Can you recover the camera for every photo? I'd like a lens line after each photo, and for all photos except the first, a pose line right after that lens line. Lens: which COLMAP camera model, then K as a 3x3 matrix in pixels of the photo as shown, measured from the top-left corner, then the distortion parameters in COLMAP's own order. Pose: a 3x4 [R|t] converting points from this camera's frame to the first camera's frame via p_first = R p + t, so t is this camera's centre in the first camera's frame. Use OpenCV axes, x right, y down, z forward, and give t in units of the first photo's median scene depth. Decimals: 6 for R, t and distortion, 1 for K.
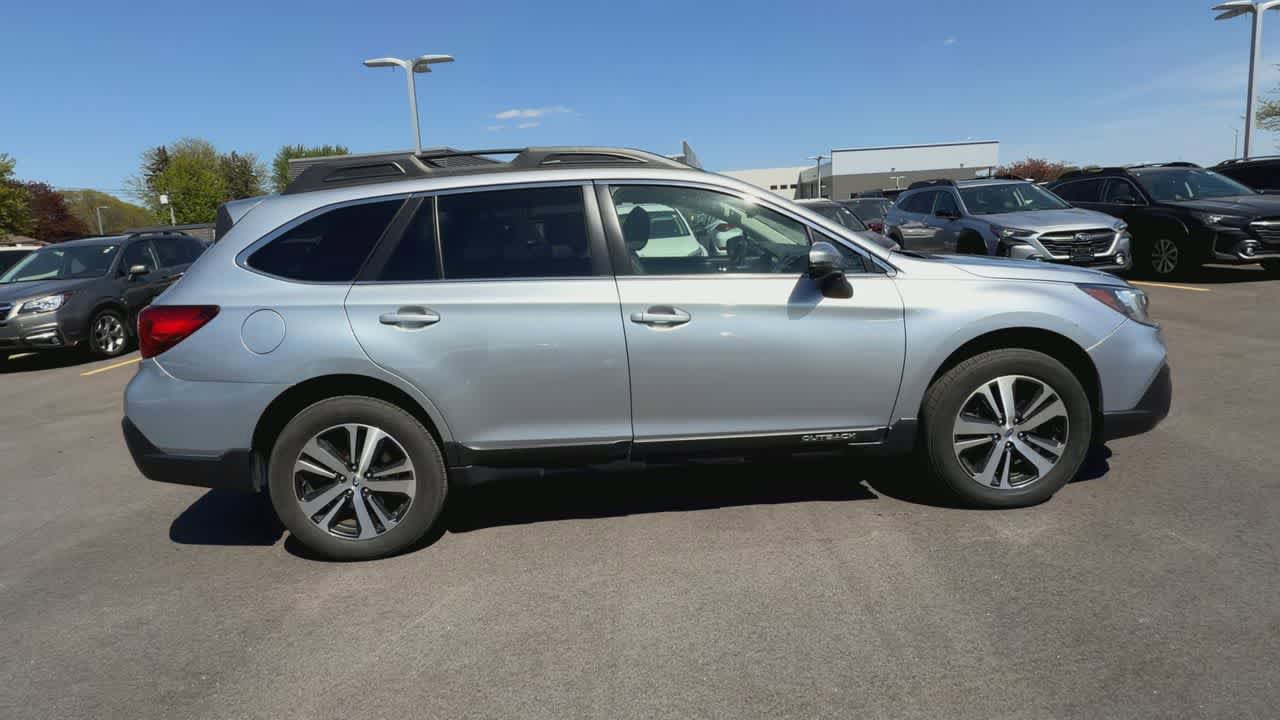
lens RADIAL K [[687.2, 0, 637.4], [0, 687.2, 333.4], [0, 0, 1]] dist [-0.000704, 0.000820]
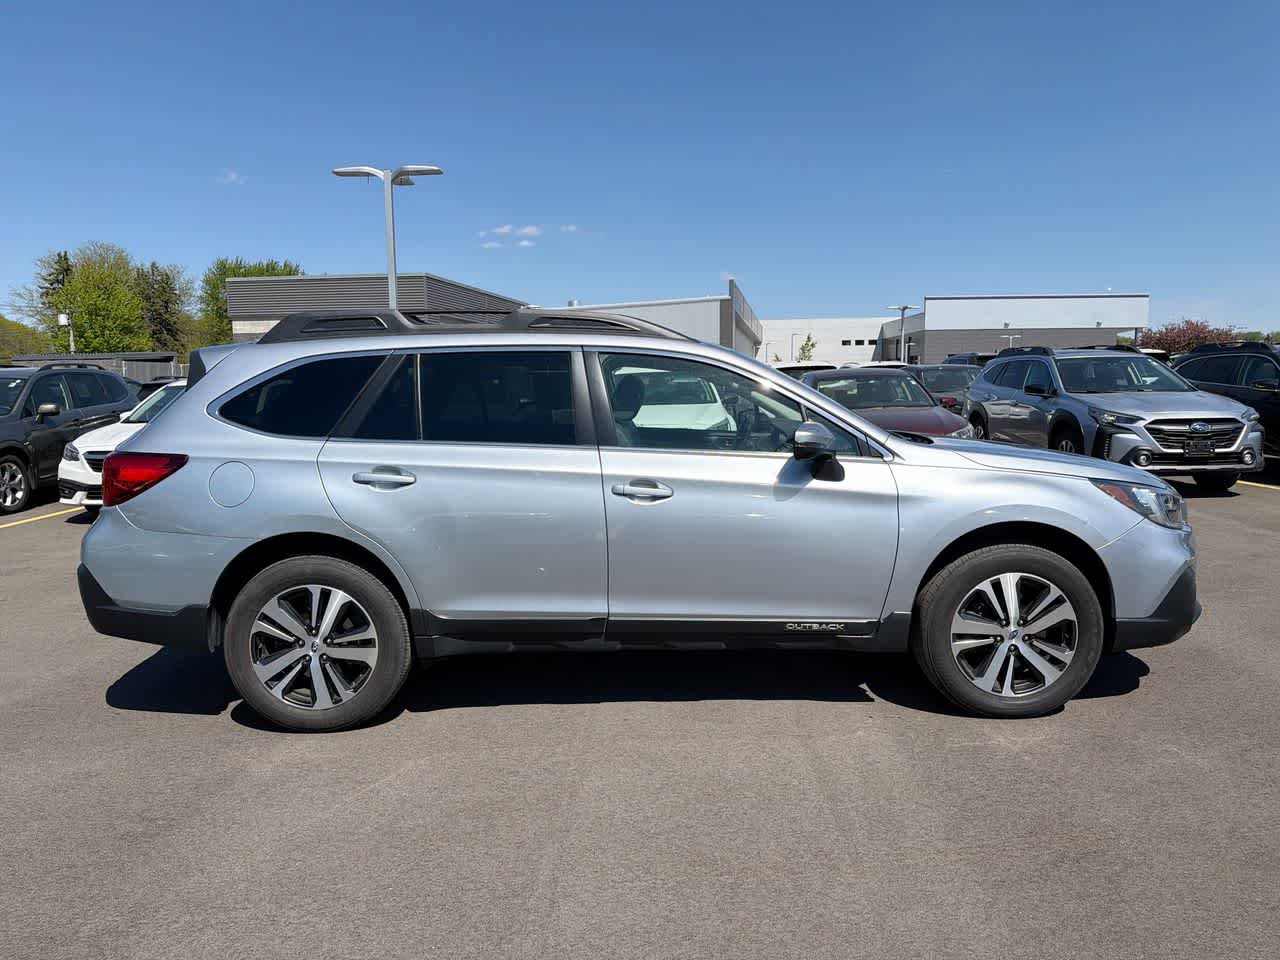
lens RADIAL K [[901.1, 0, 640.0], [0, 901.1, 480.0], [0, 0, 1]] dist [0.101174, -0.144072]
pose [[0.998331, 0.051793, -0.025556, 0.058721], [-0.052953, 0.997490, -0.047000, 0.020415], [0.023057, 0.048275, 0.998568, -0.258061]]
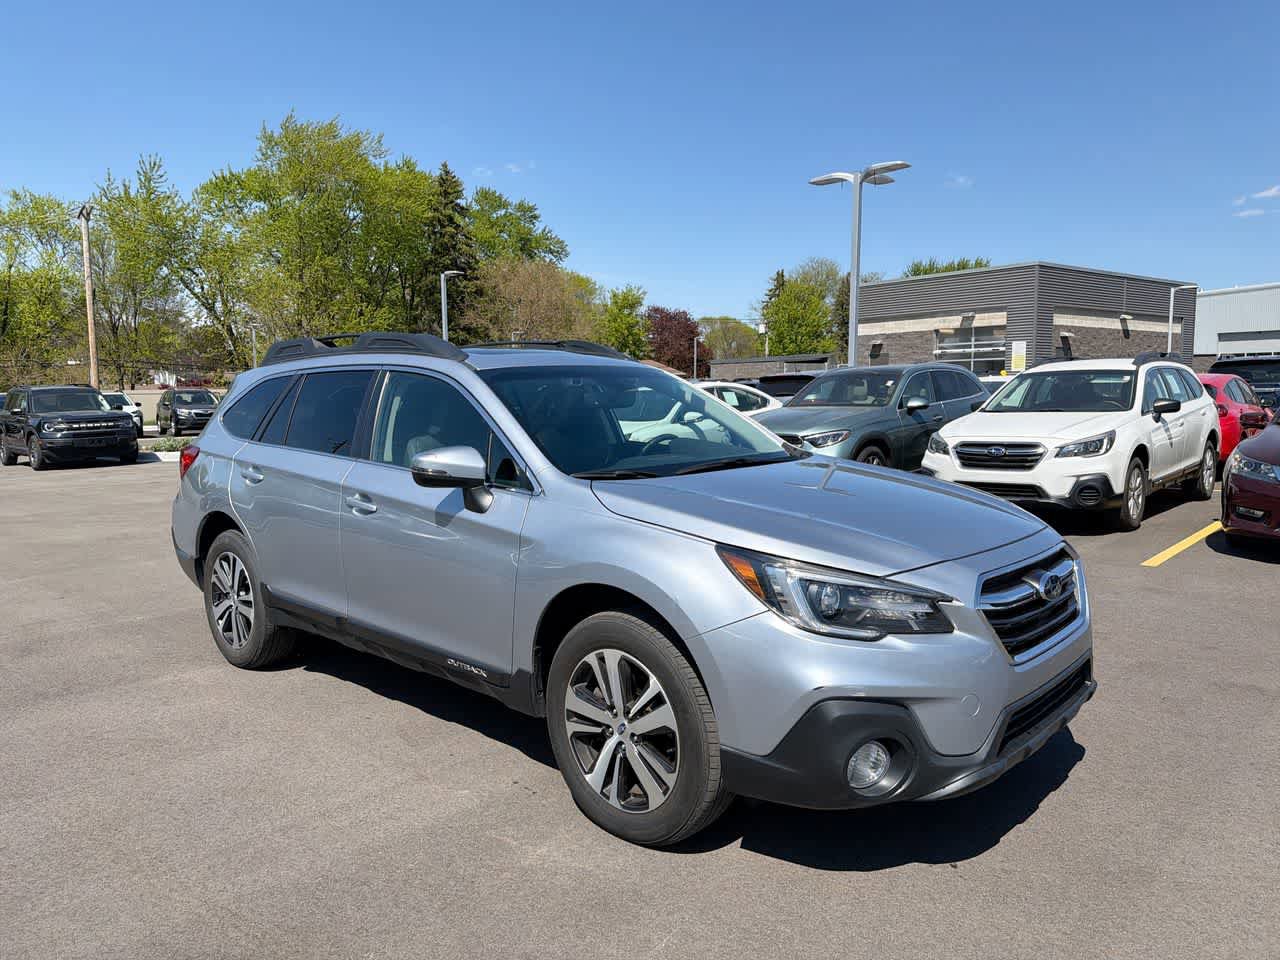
lens RADIAL K [[901.1, 0, 640.0], [0, 901.1, 480.0], [0, 0, 1]] dist [0.101174, -0.144072]
pose [[0.704810, 0.124706, -0.698349, 1.204470], [-0.141029, 0.989409, 0.034348, -0.154685], [0.695236, 0.074278, 0.714933, 0.308093]]
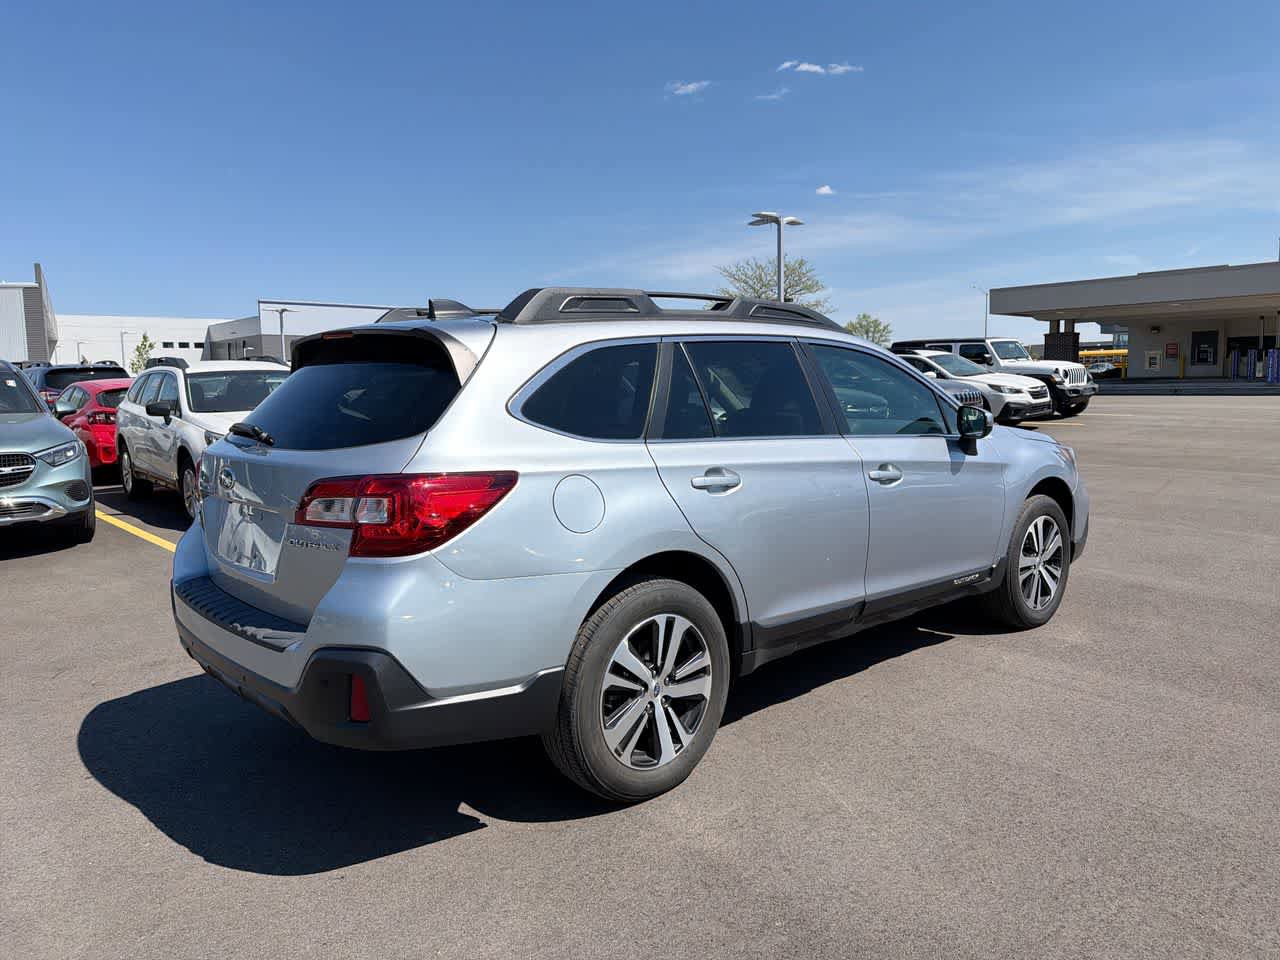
lens RADIAL K [[901.1, 0, 640.0], [0, 901.1, 480.0], [0, 0, 1]] dist [0.101174, -0.144072]
pose [[0.763253, -0.024432, 0.645638, -1.081386], [0.071926, 0.996286, -0.047328, 0.021764], [-0.642084, 0.082561, 0.762176, 0.192547]]
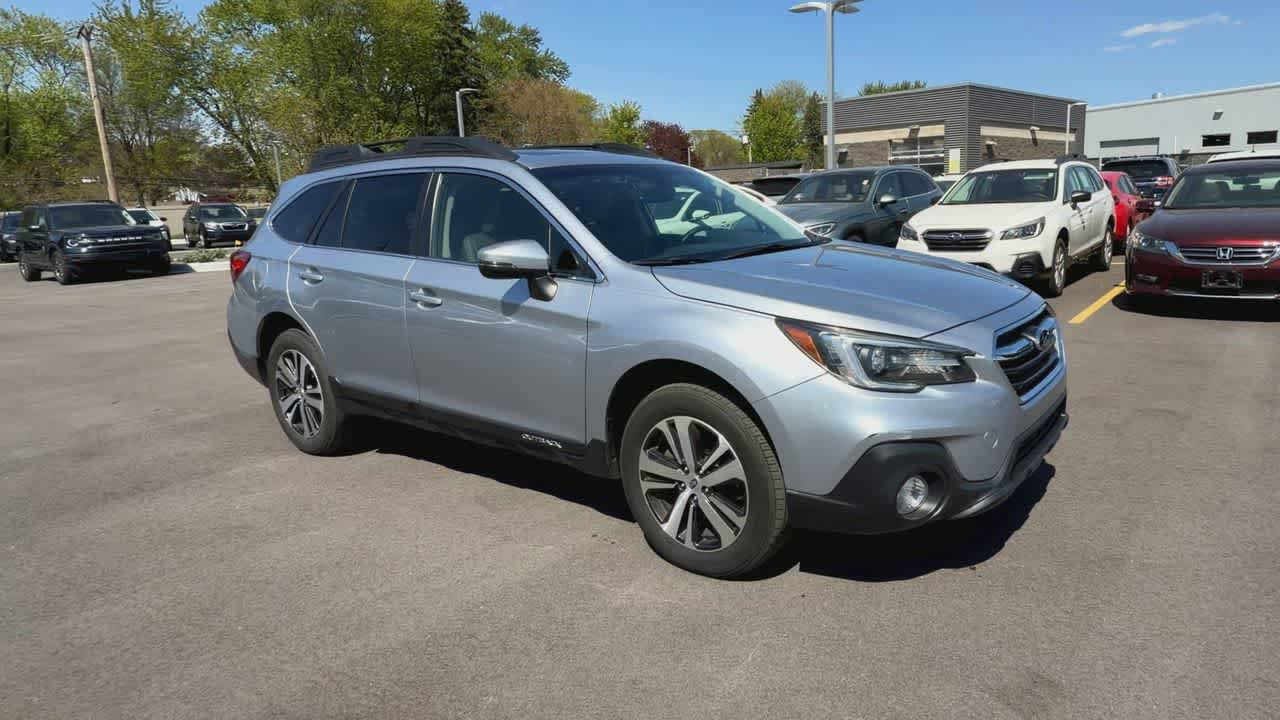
lens RADIAL K [[764.0, 0, 773.6], [0, 764.0, 337.6], [0, 0, 1]] dist [0.002982, -0.002719]
pose [[0.815365, 0.145878, -0.560267, 1.123374], [-0.108826, 0.989103, 0.099159, -0.134596], [0.568627, -0.019880, 0.822355, 0.299463]]
